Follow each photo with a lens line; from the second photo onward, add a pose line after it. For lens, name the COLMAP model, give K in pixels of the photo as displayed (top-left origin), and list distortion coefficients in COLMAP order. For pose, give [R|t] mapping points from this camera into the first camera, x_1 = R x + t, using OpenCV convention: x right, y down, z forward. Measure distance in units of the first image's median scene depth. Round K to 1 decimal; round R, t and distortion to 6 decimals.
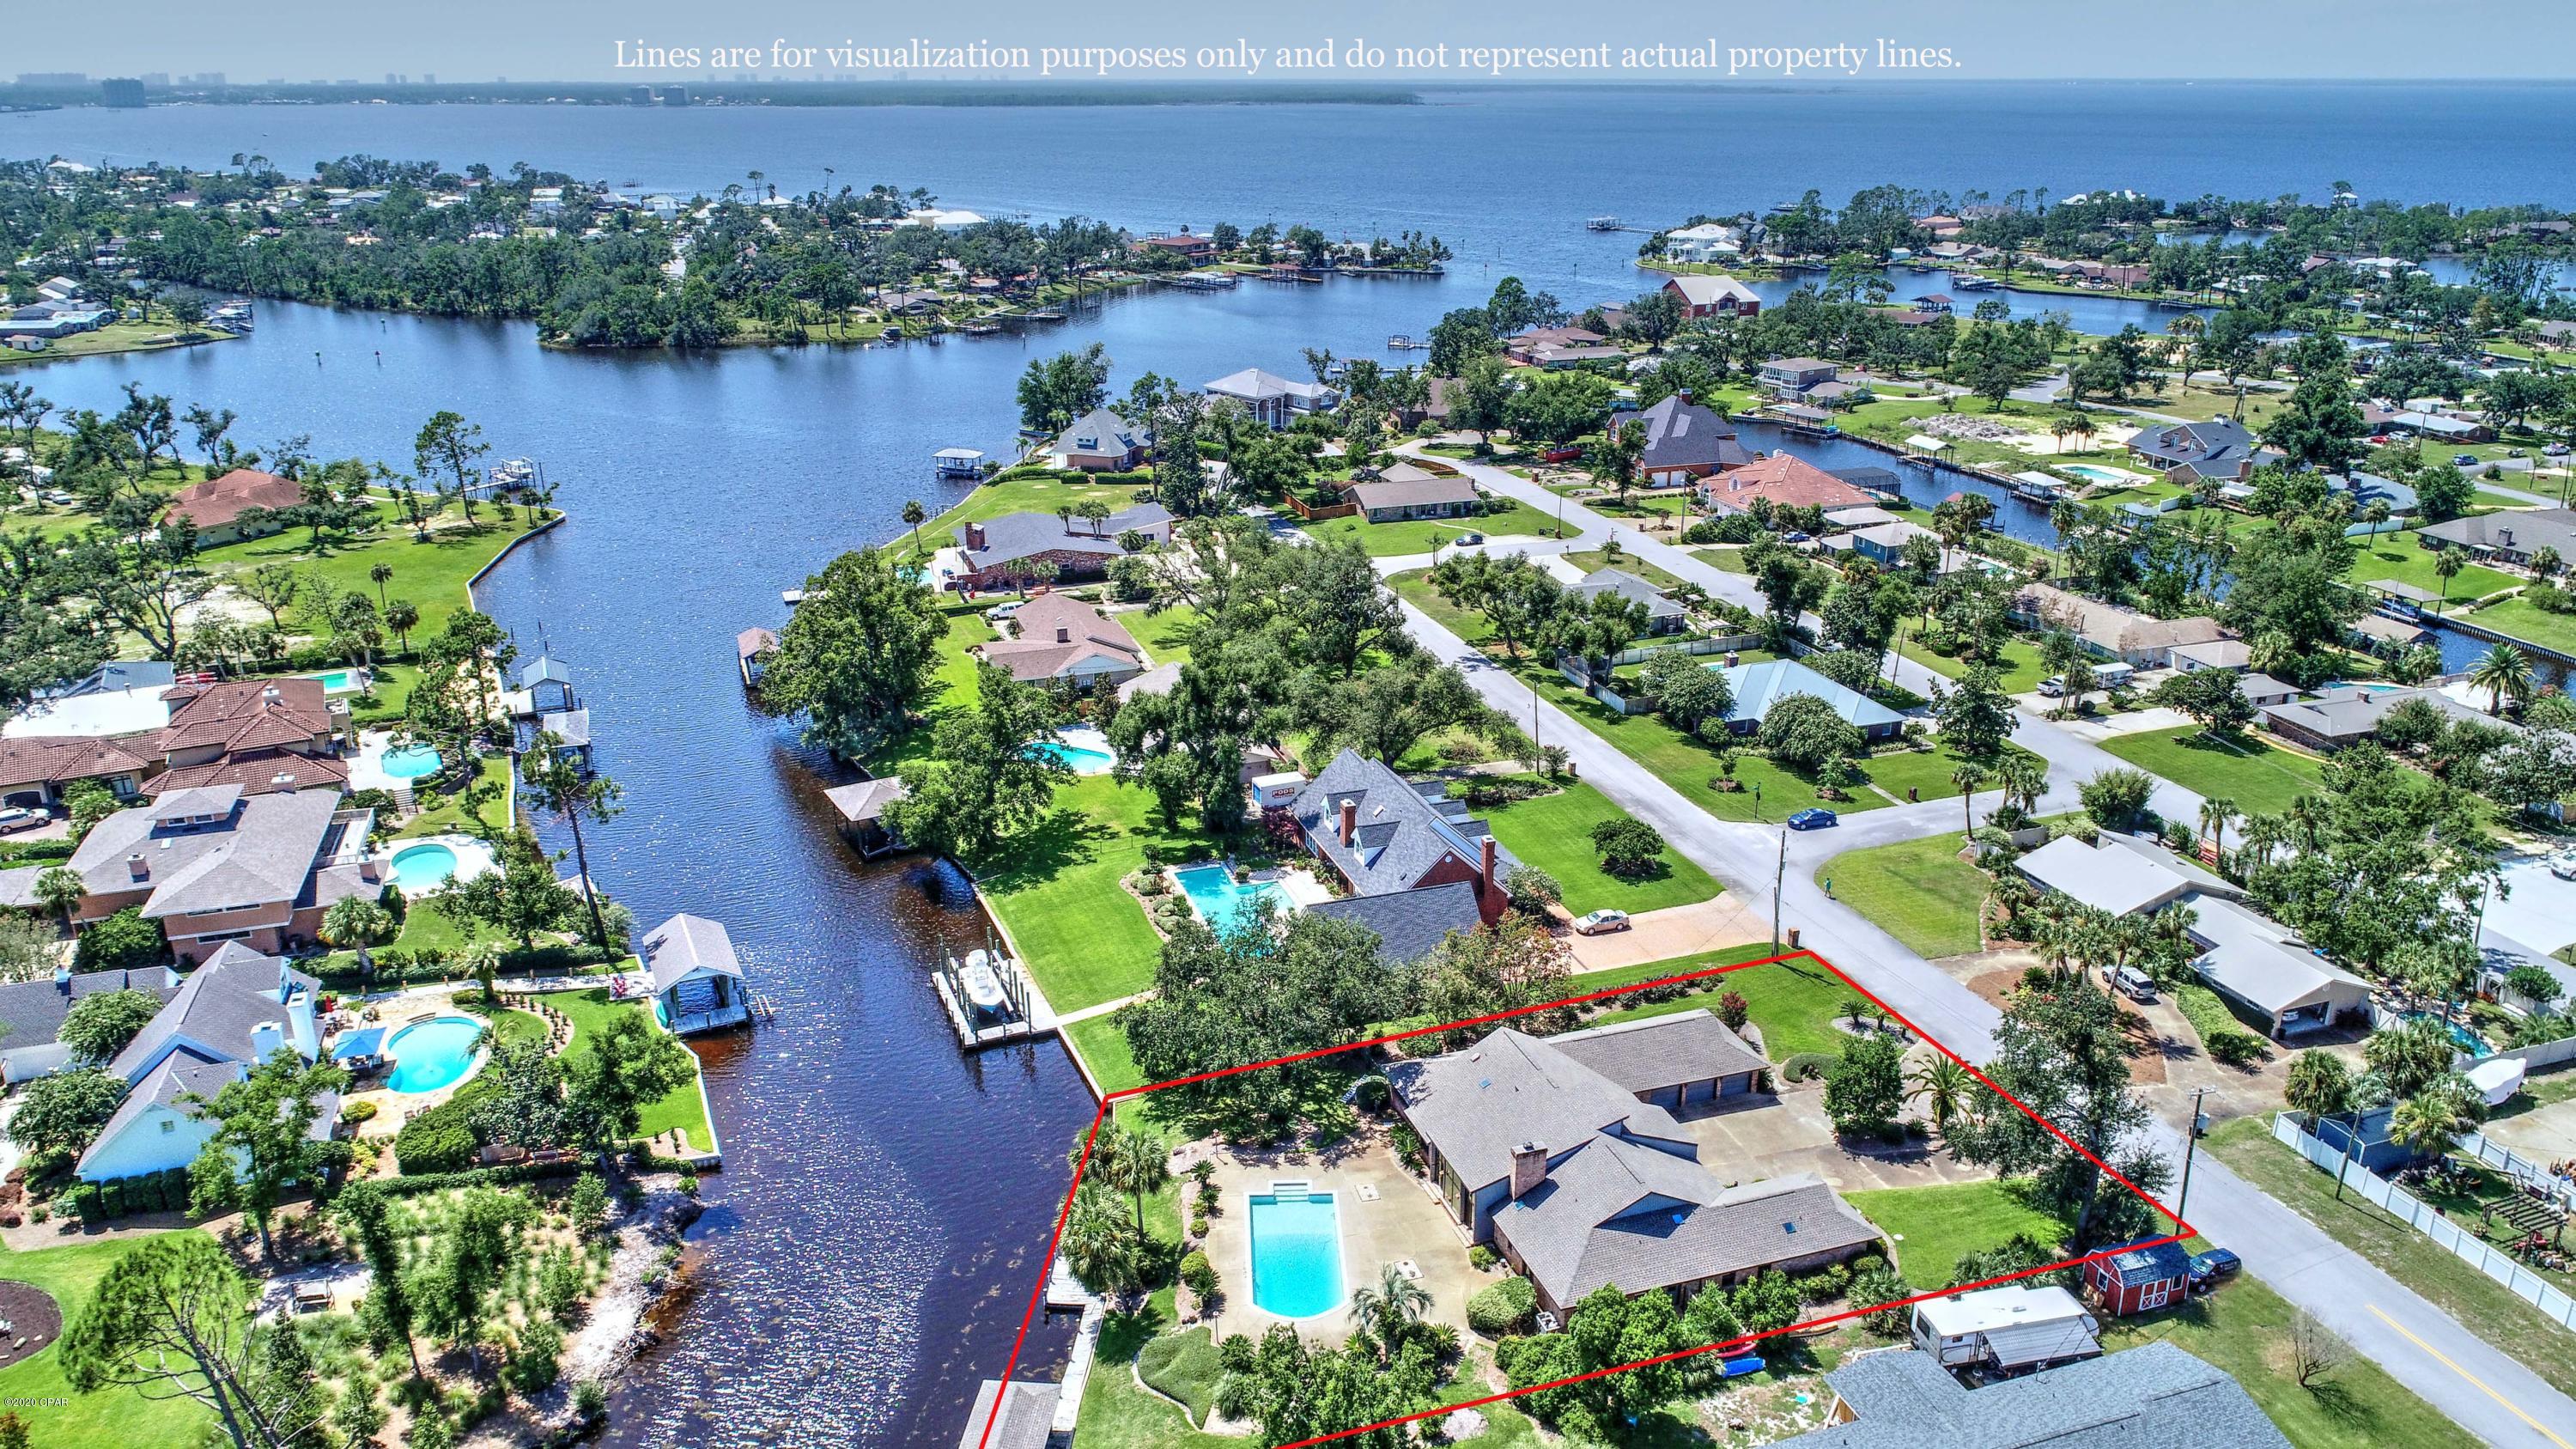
lens RADIAL K [[1803.7, 0, 1294.1], [0, 1803.7, 727.0], [0, 0, 1]] dist [-0.000189, 0.001650]
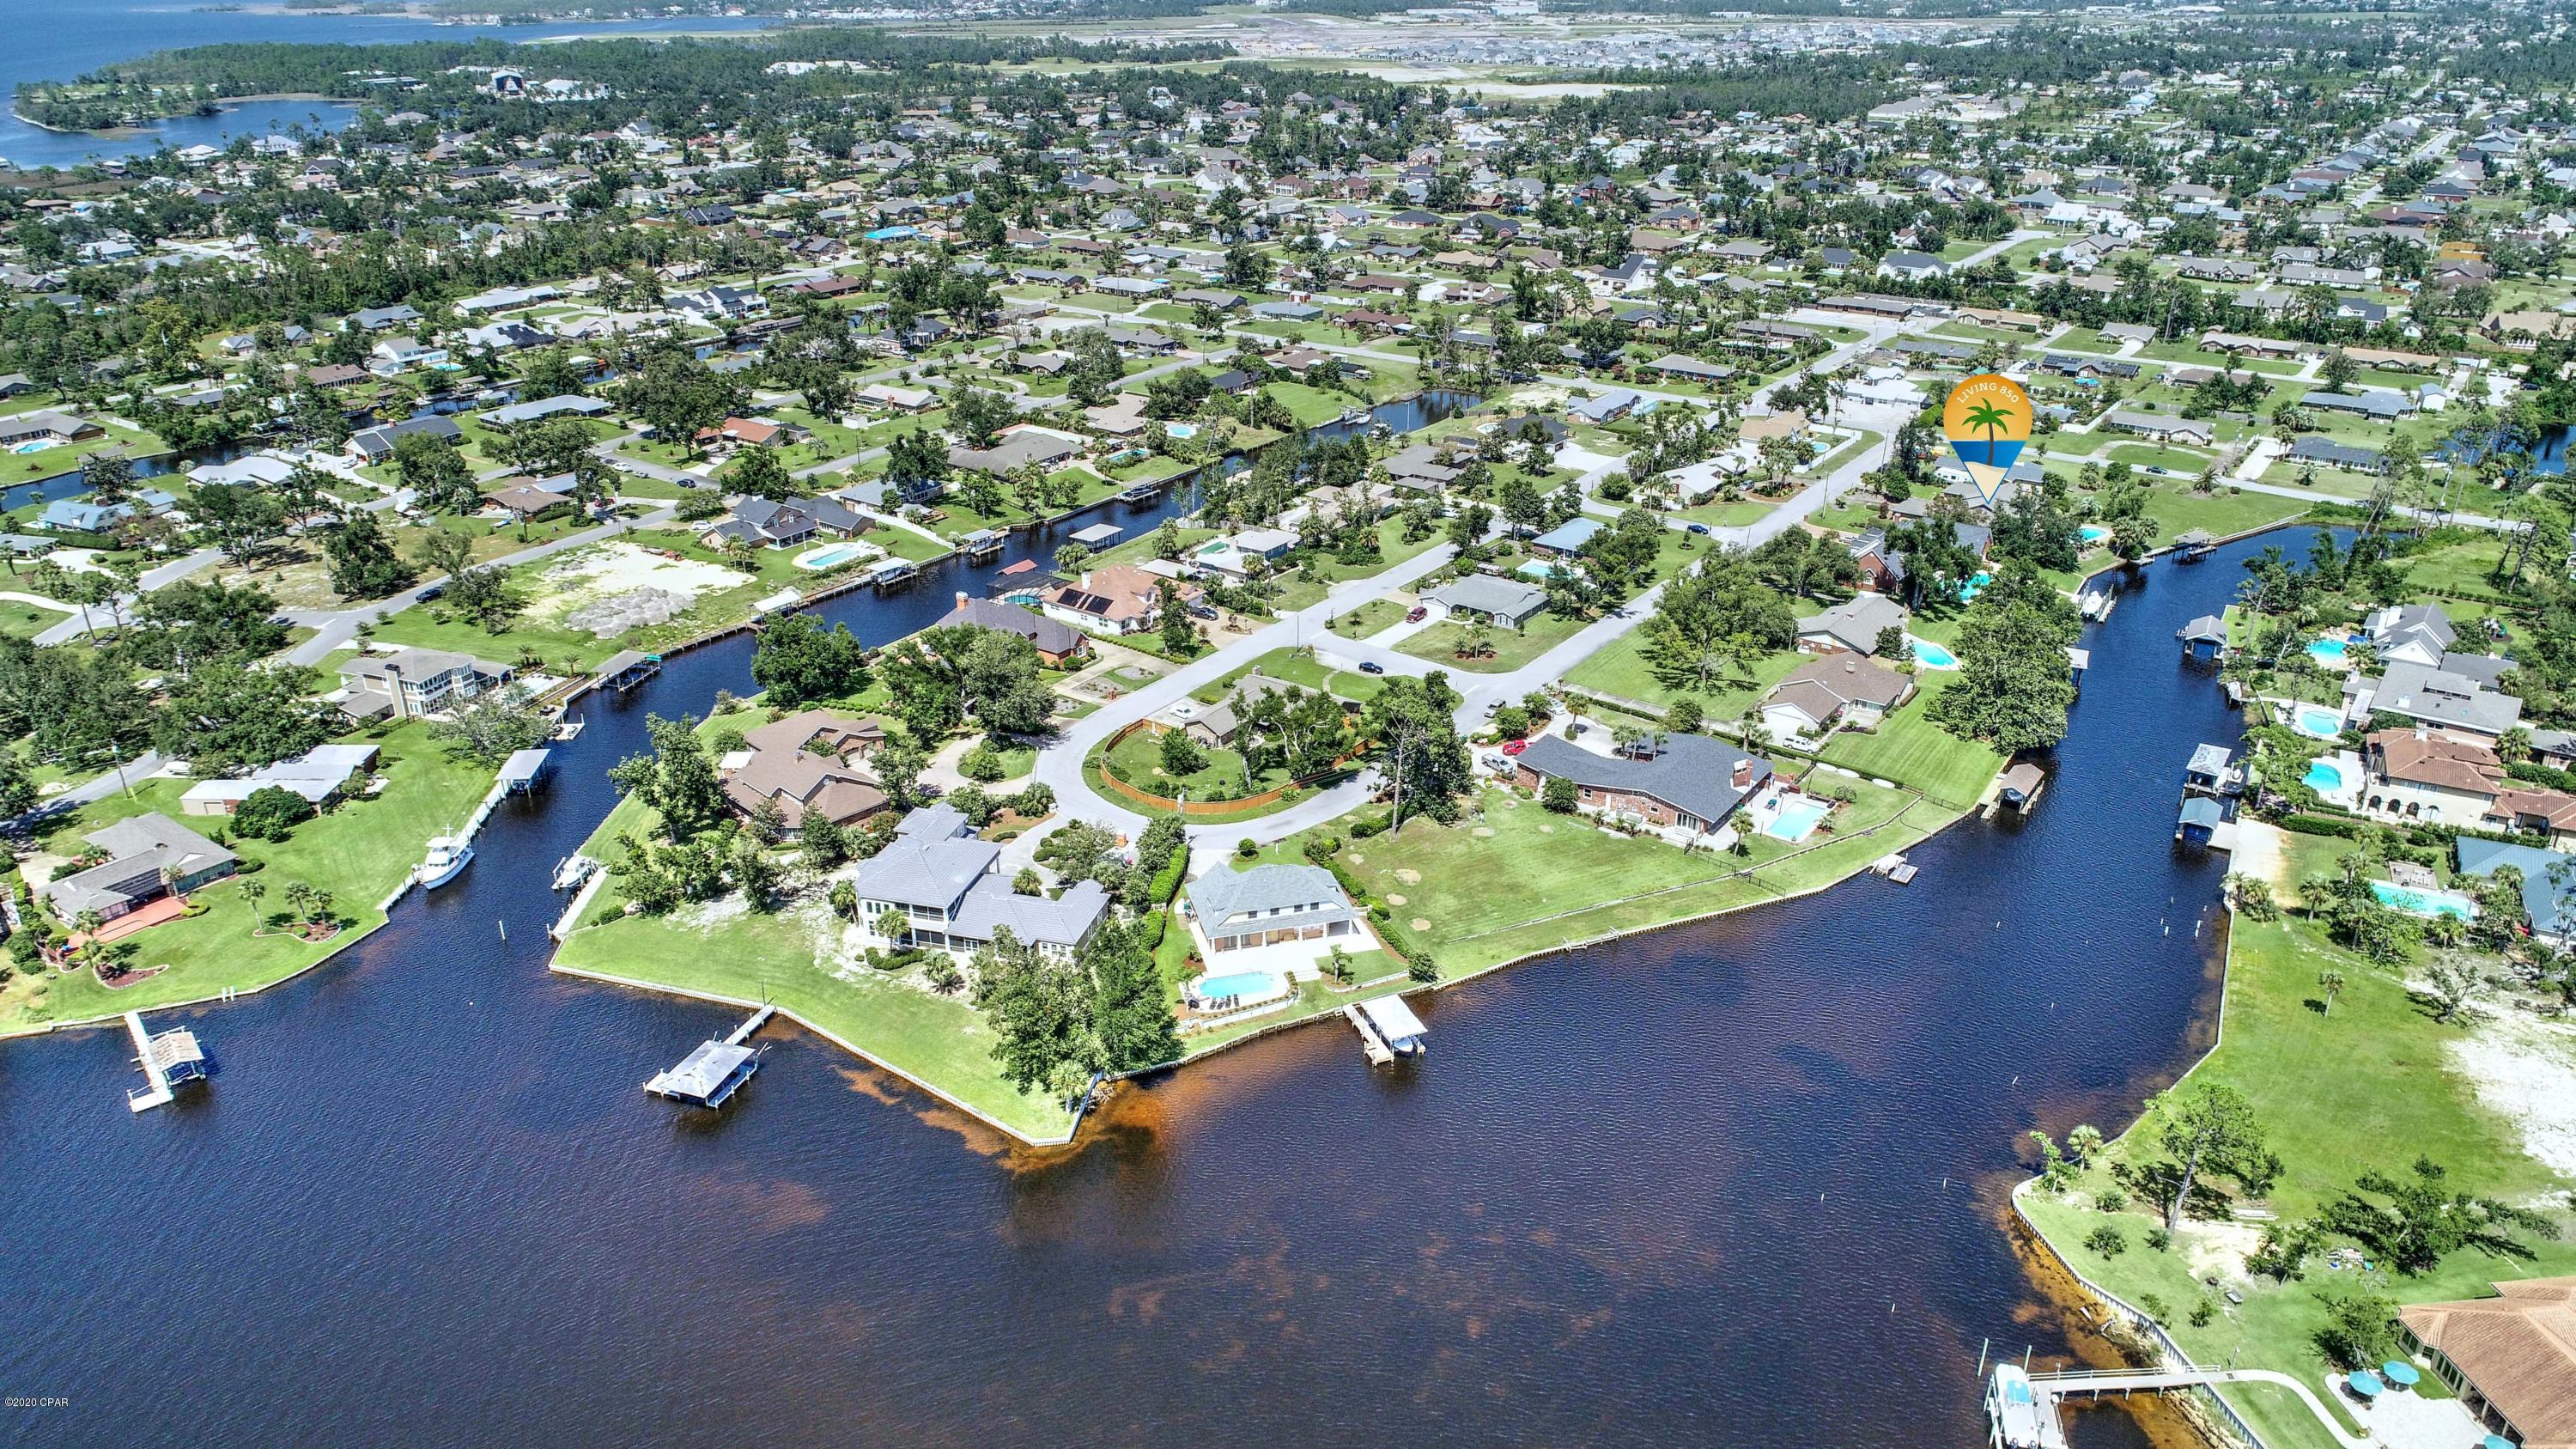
lens RADIAL K [[1758.1, 0, 1288.0], [0, 1758.1, 724.5], [0, 0, 1]] dist [0.002434, 0.001208]
pose [[-0.572260, -0.330017, 0.750738, -1.157118], [0.286593, 0.777251, 0.560130, -1.144340], [-0.768364, 0.535696, -0.350209, 2.304871]]
